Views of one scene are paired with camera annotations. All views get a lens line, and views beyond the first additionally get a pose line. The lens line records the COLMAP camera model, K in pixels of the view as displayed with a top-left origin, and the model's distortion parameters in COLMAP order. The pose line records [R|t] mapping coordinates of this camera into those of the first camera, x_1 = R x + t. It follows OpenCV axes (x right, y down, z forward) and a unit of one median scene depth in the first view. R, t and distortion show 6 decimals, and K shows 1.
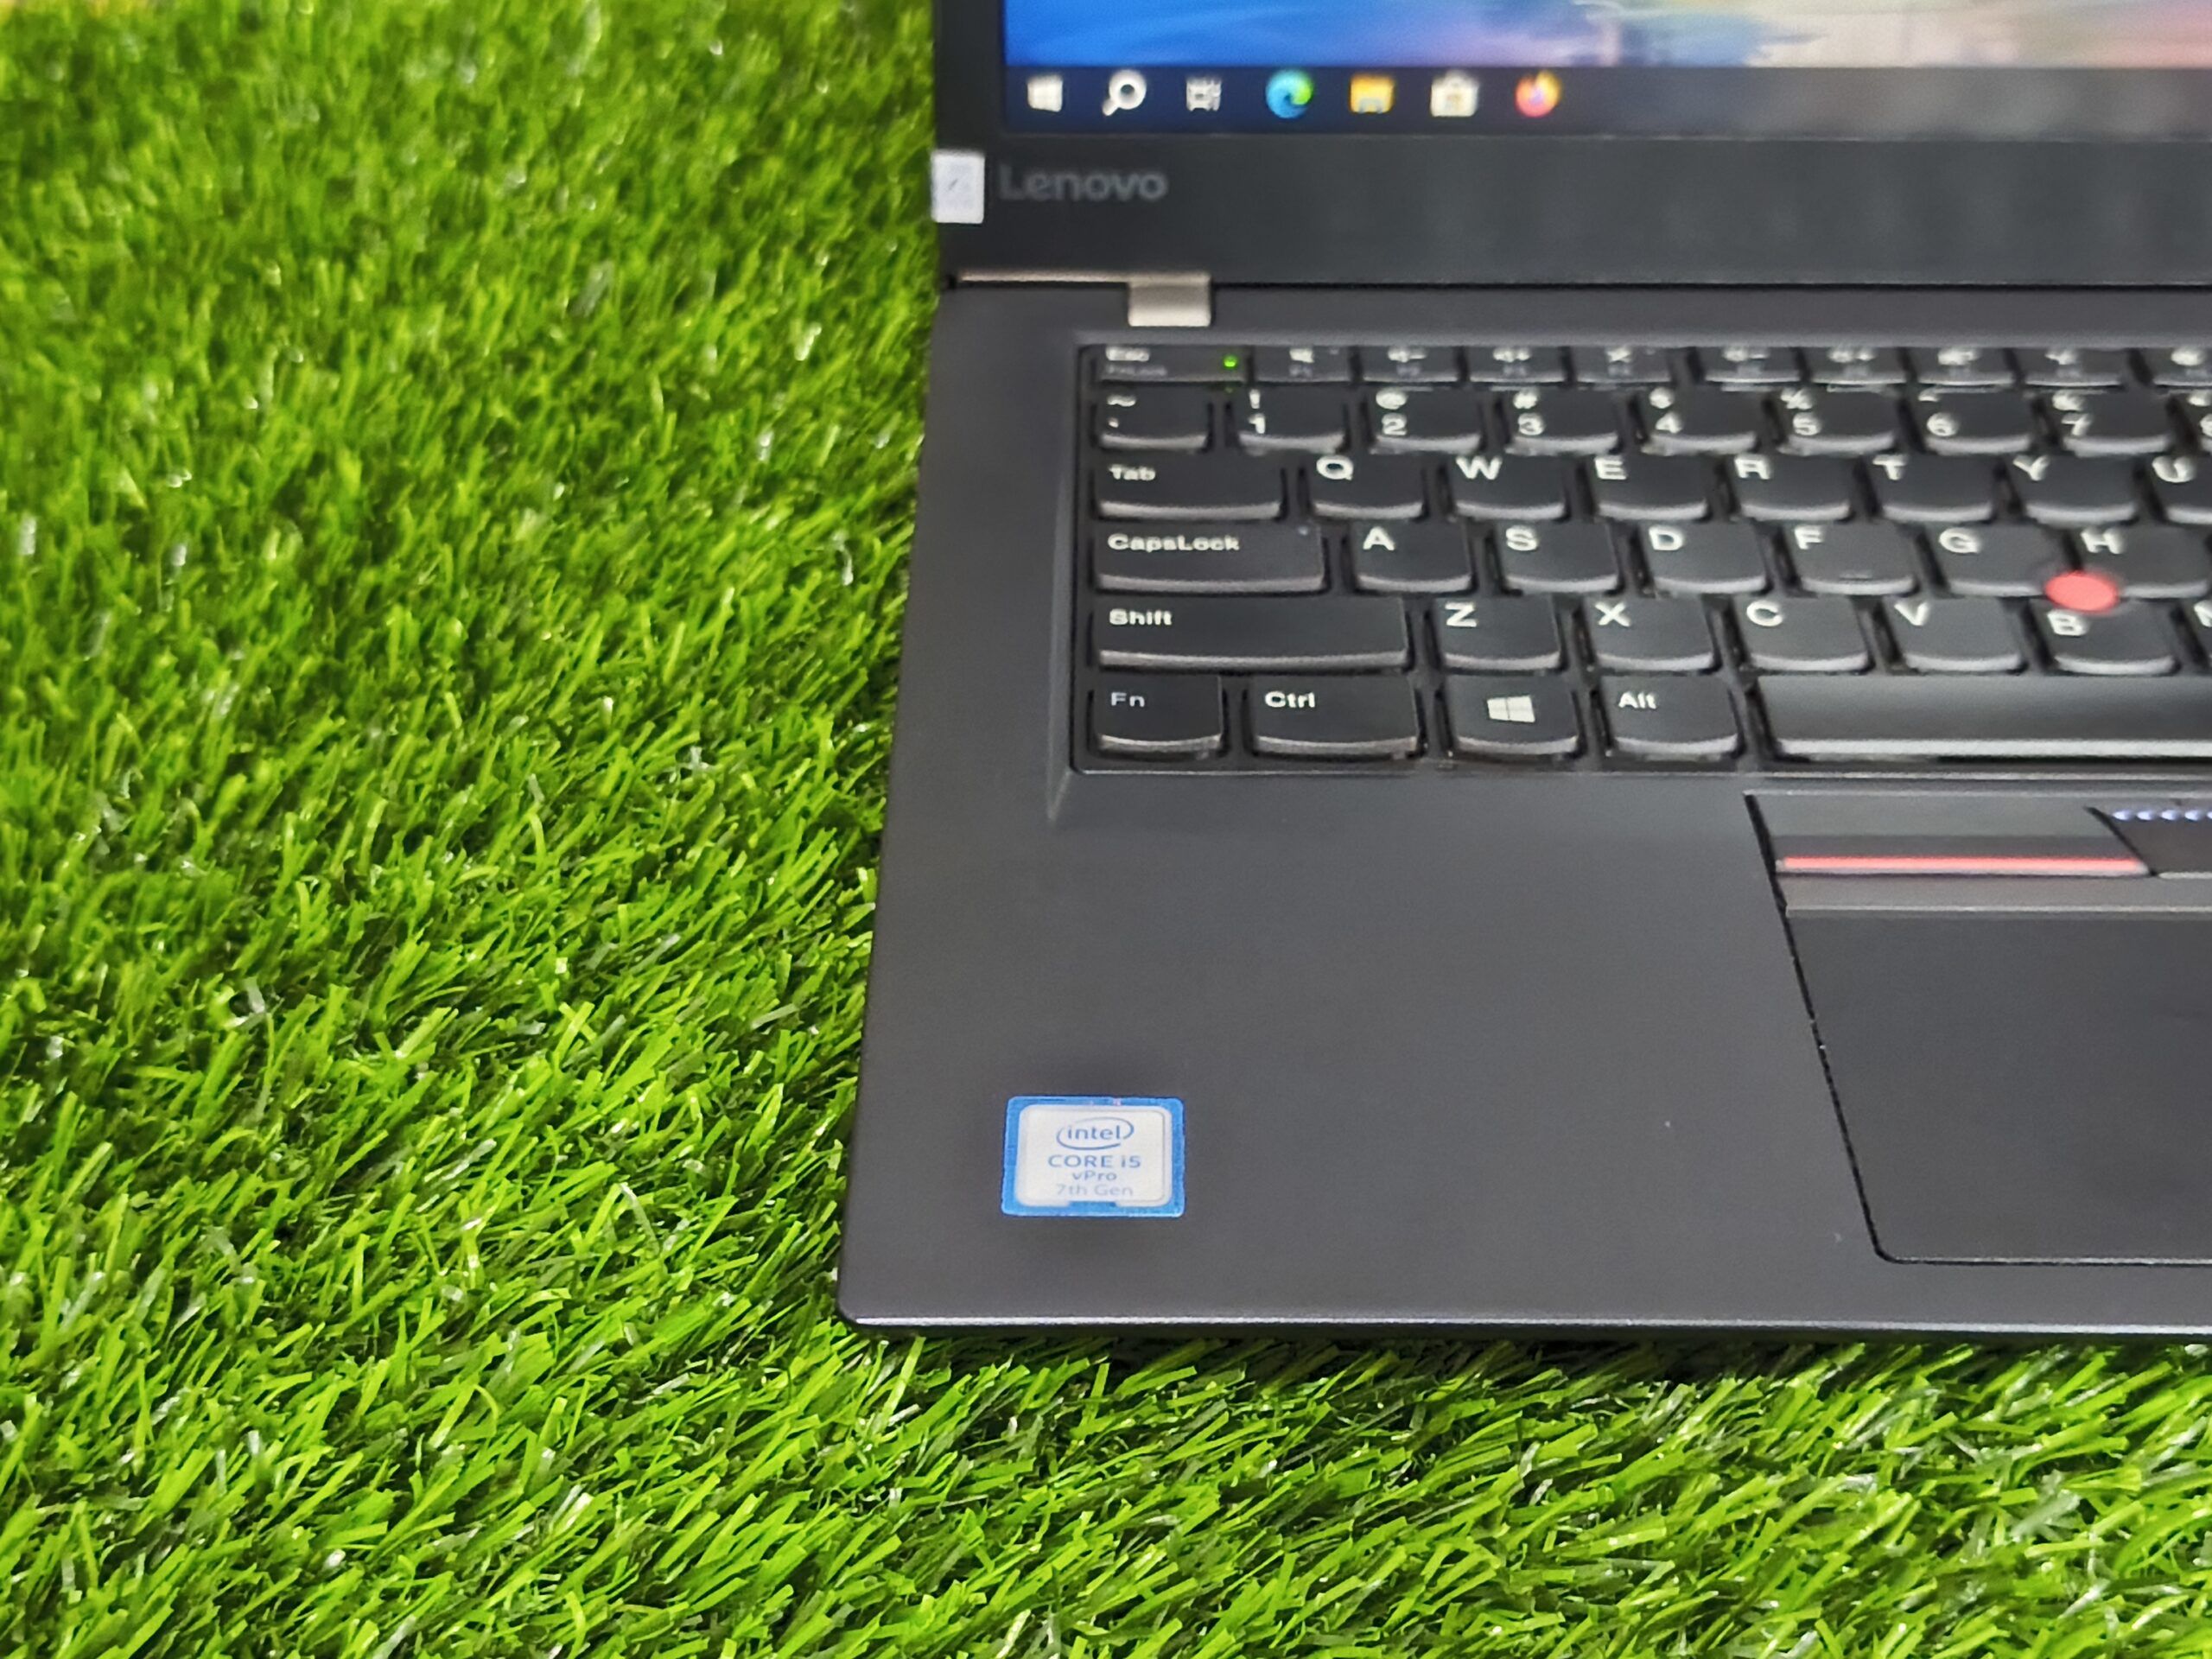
lens RADIAL K [[3289.6, 0, 1100.1], [0, 3289.6, 833.5], [0, 0, 1]] dist [0.012482, 0.000000]
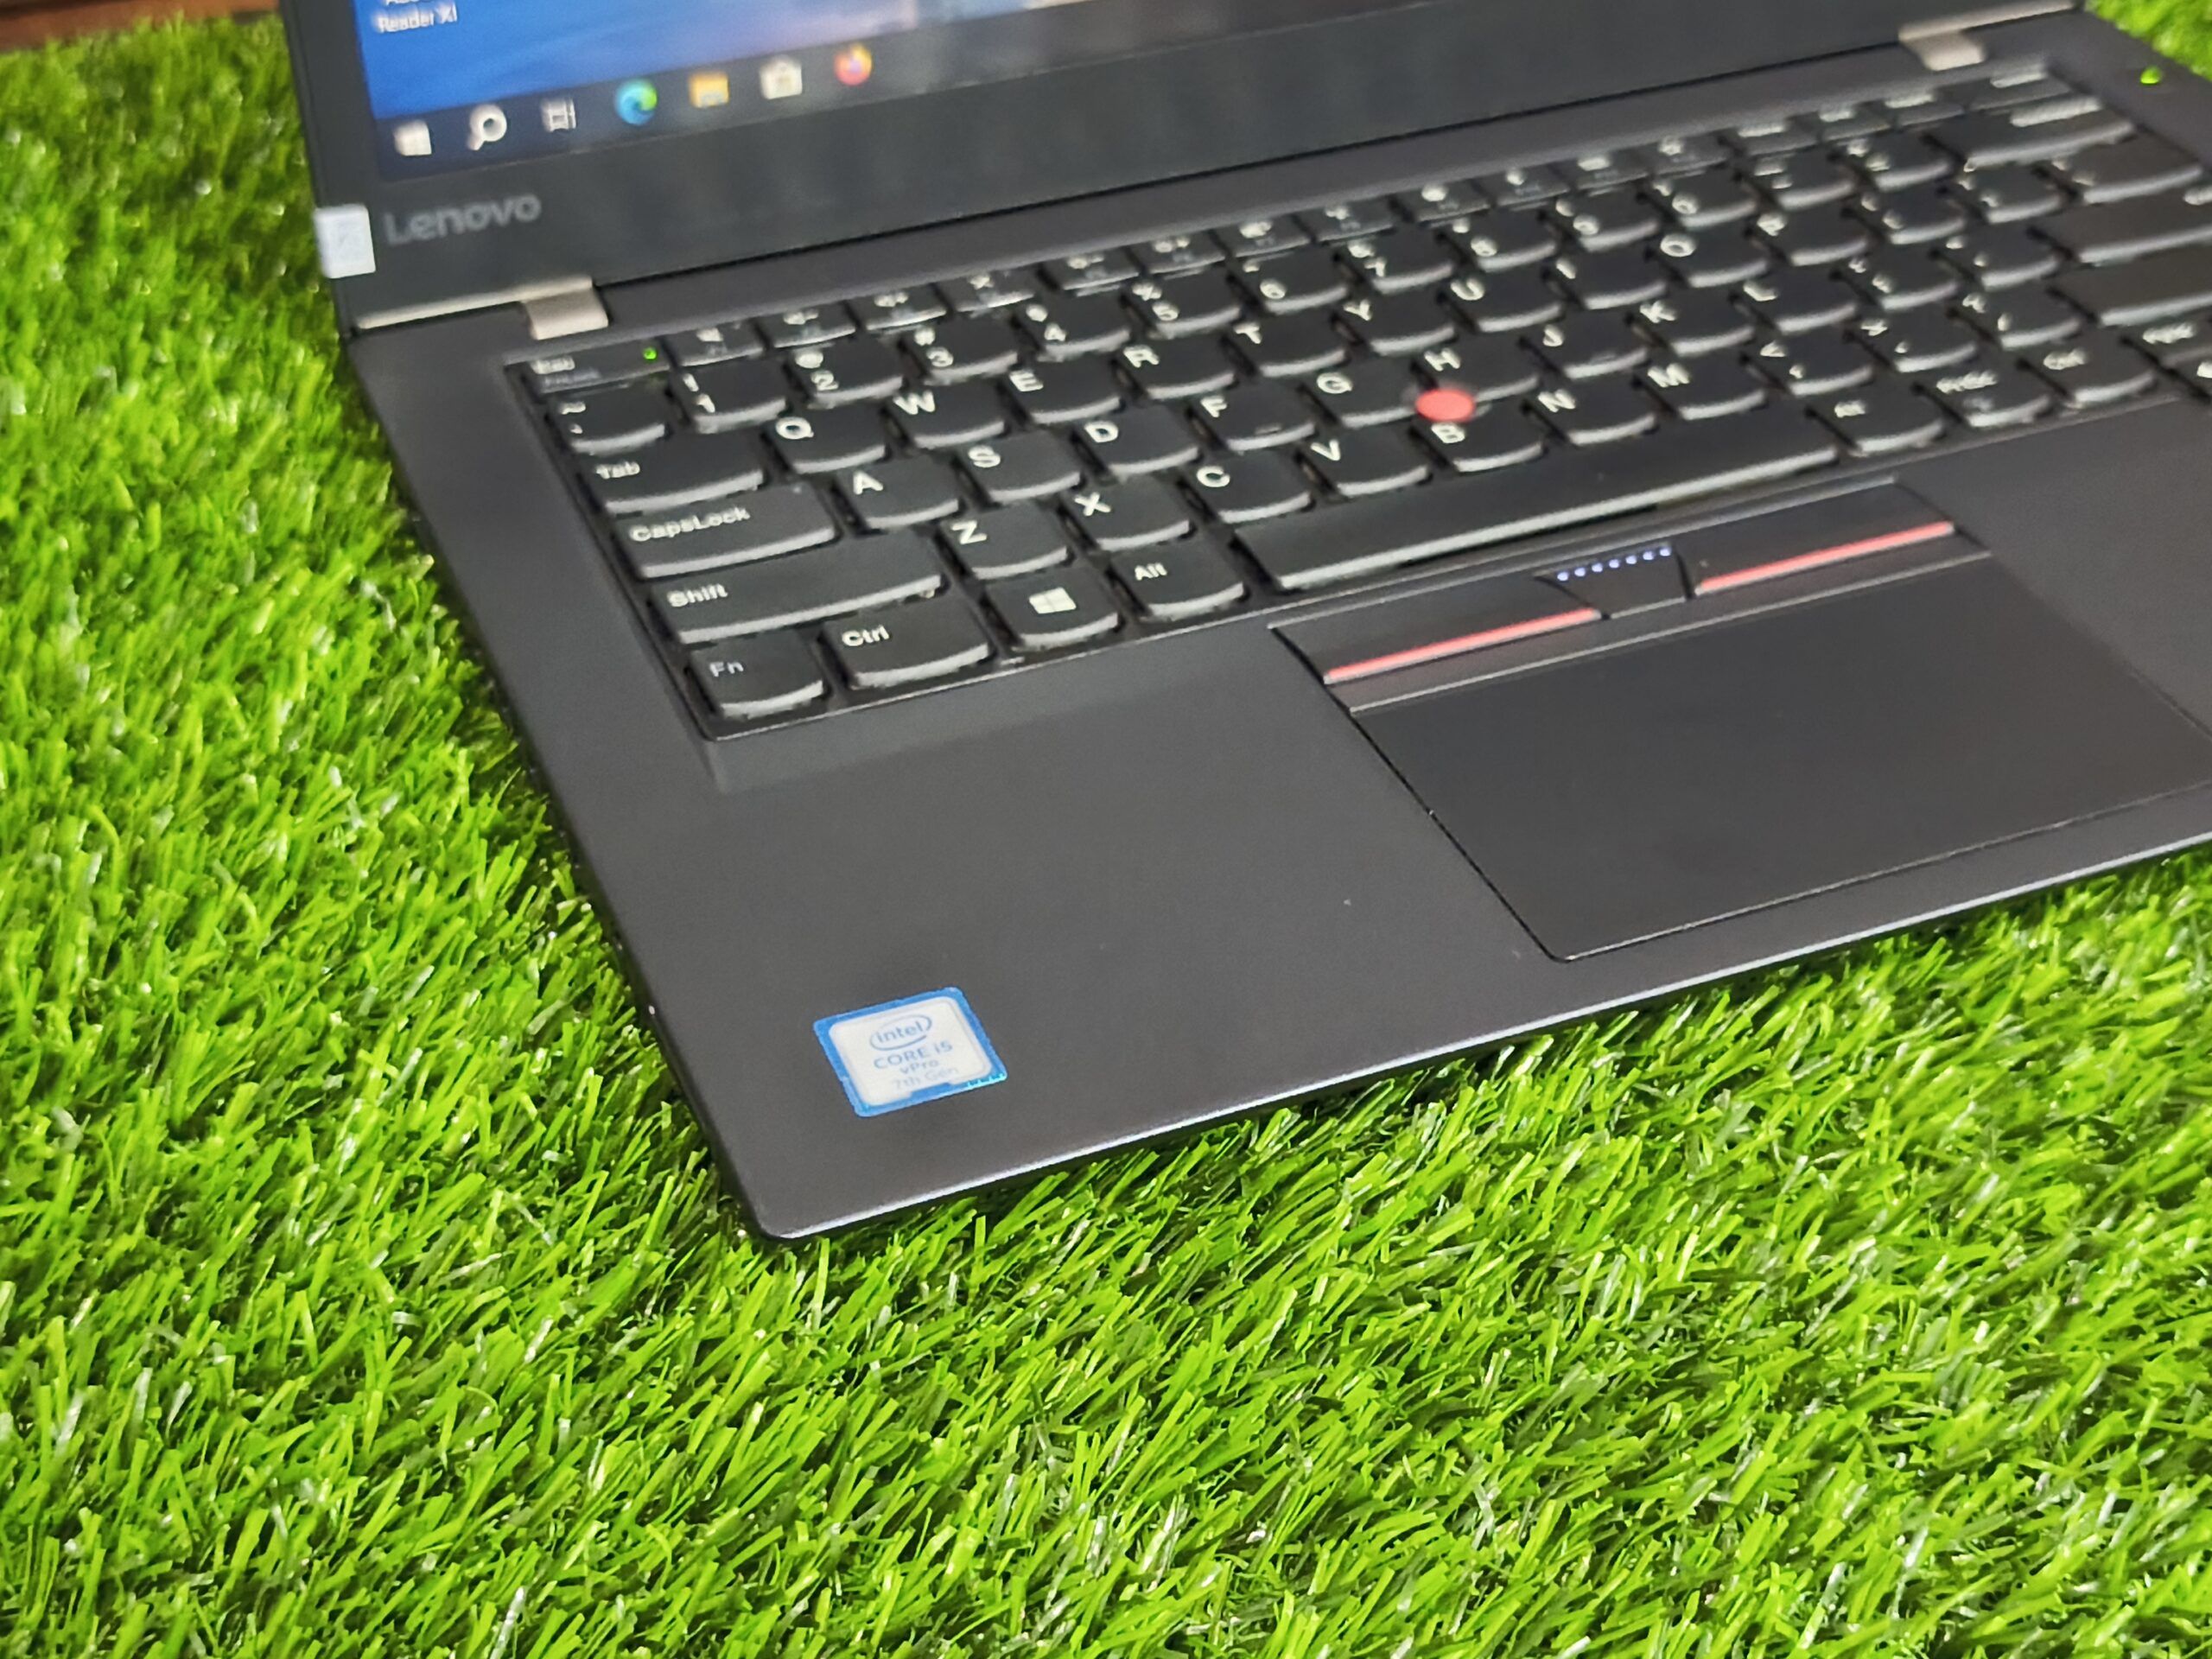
lens RADIAL K [[3289.6, 0, 1106.6], [0, 3289.6, 850.7], [0, 0, 1]] dist [0.012482, 0.000000]
pose [[0.923078, -0.237725, 0.302346, -0.207192], [0.229375, 0.971272, 0.063386, -0.020313], [-0.308728, 0.010840, 0.951088, -0.085462]]
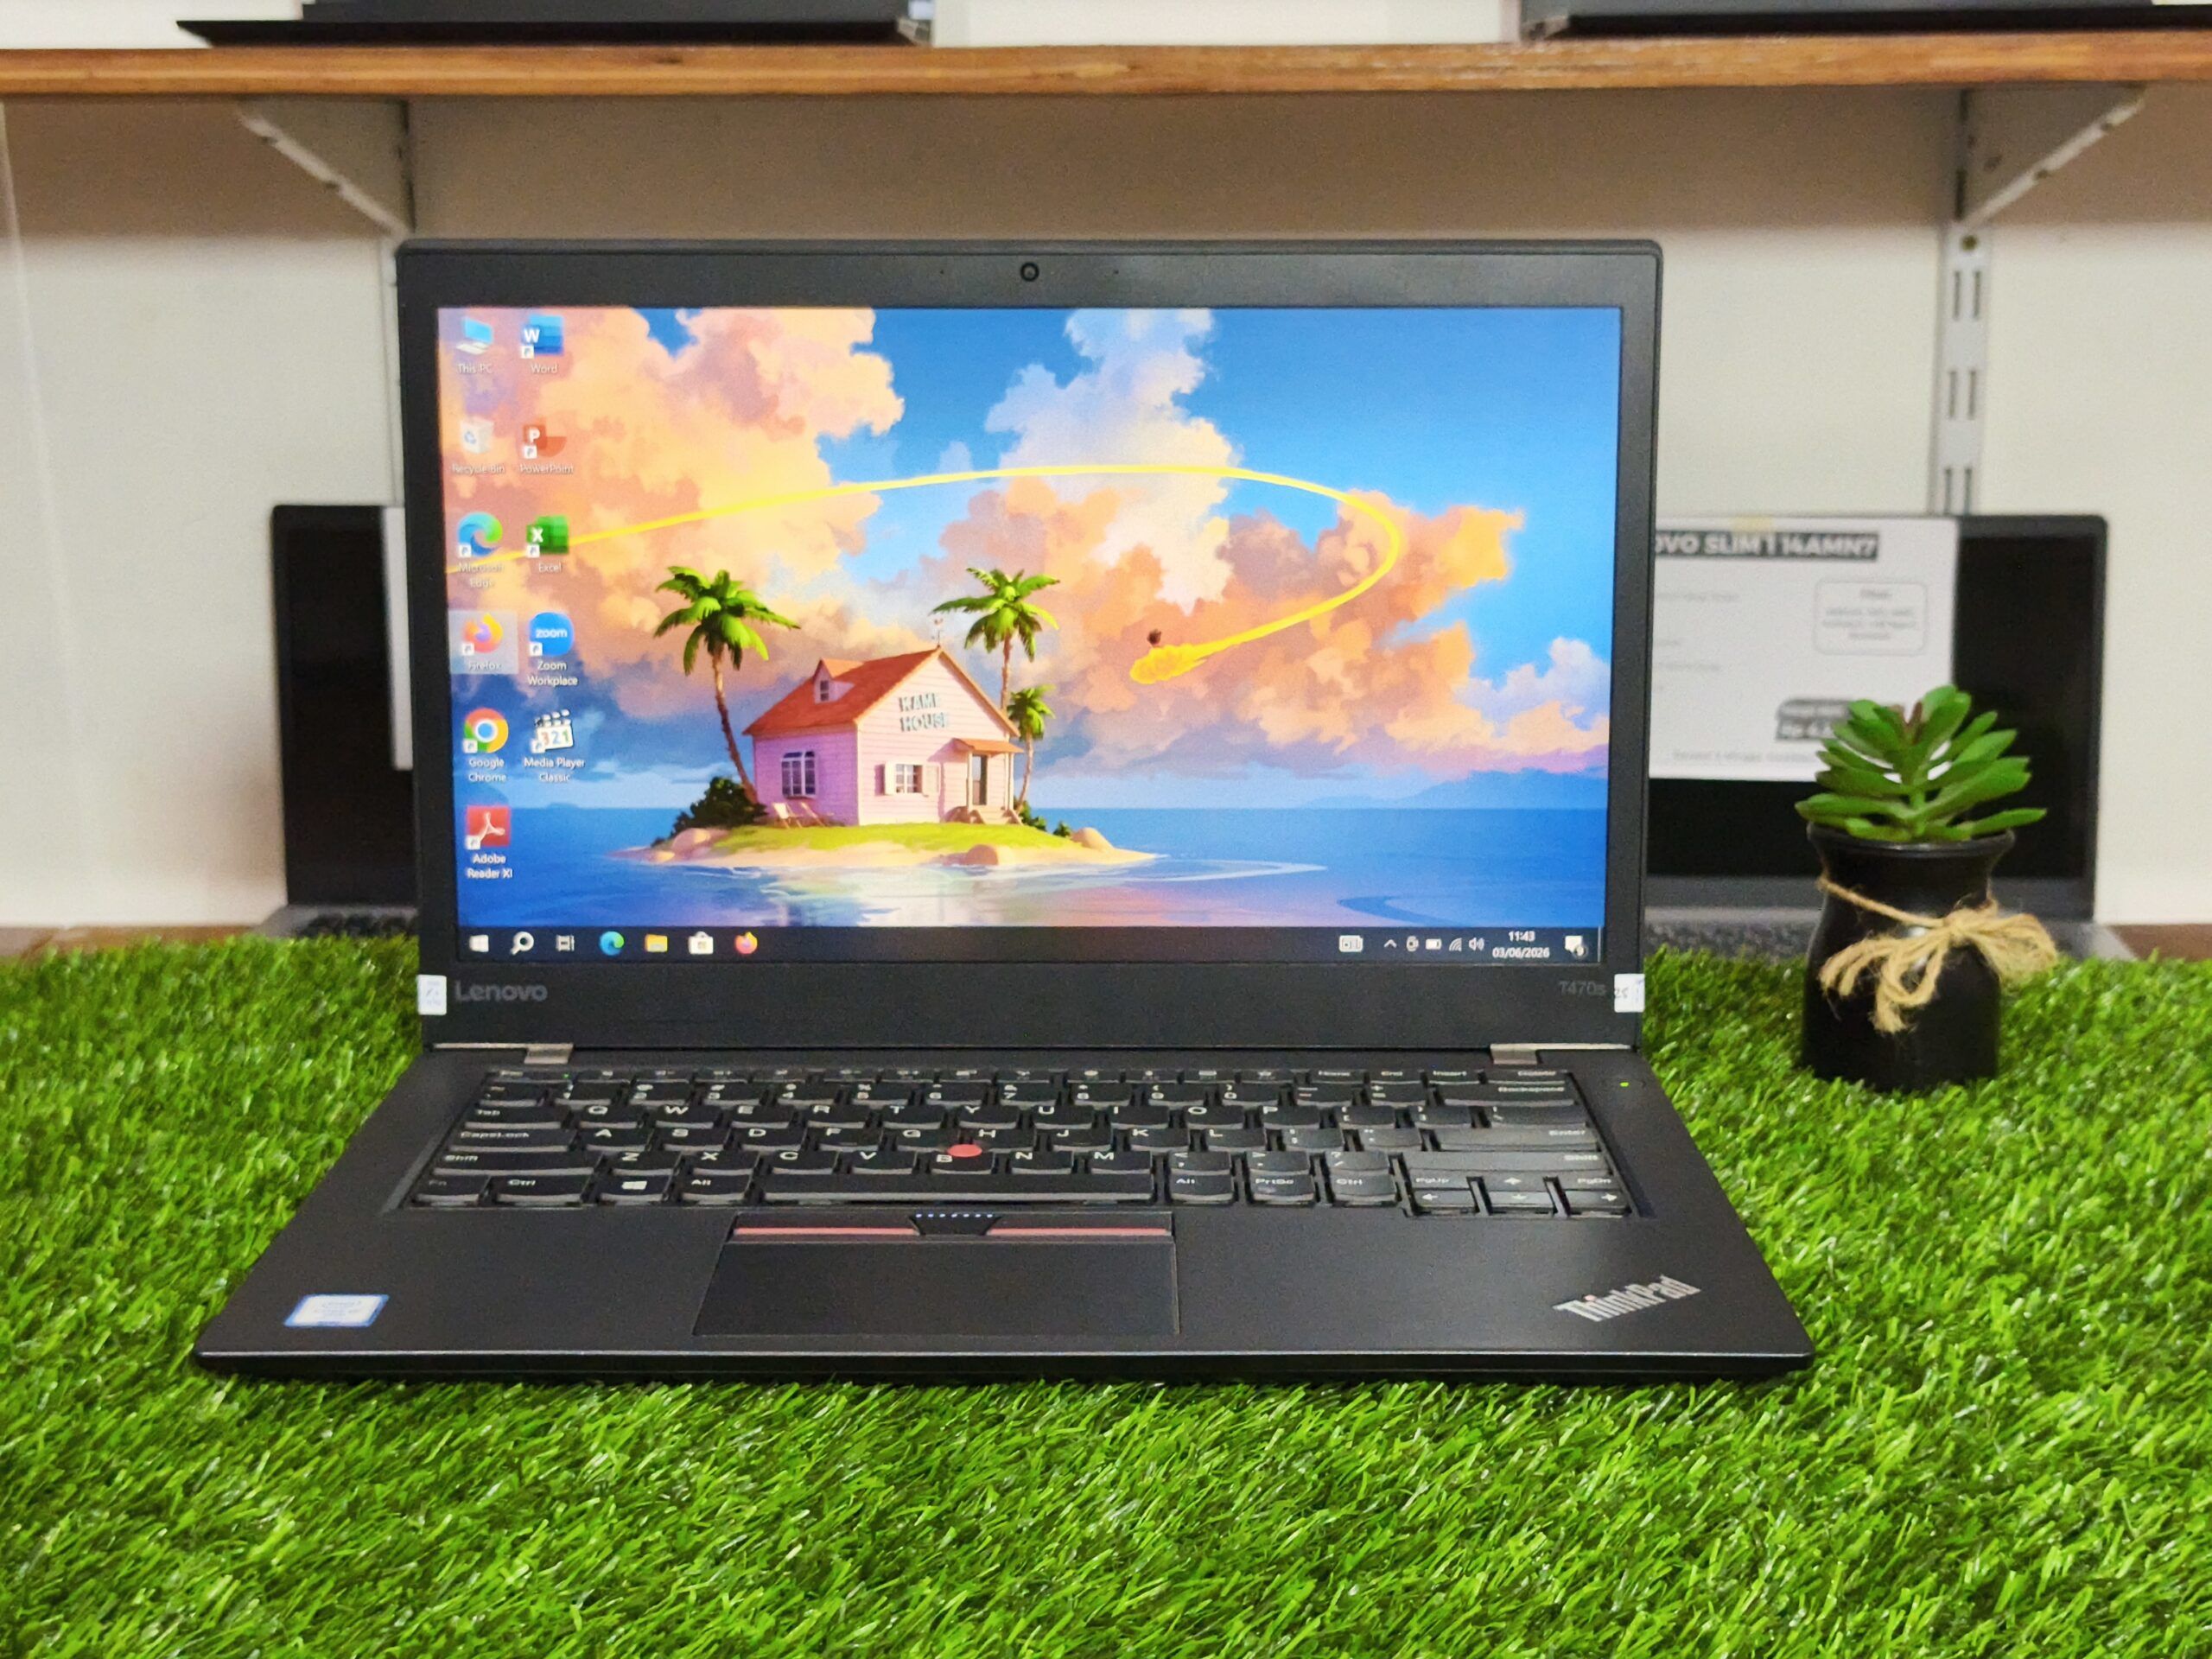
lens RADIAL K [[3289.6, 0, 1106.3], [0, 3289.6, 834.8], [0, 0, 1]] dist [0.012482, 0.000000]
pose [[0.999954, -0.003597, -0.008859, 0.391012], [-0.000196, 0.918661, -0.395046, 0.499214], [0.009560, 0.395030, 0.918619, -0.797297]]
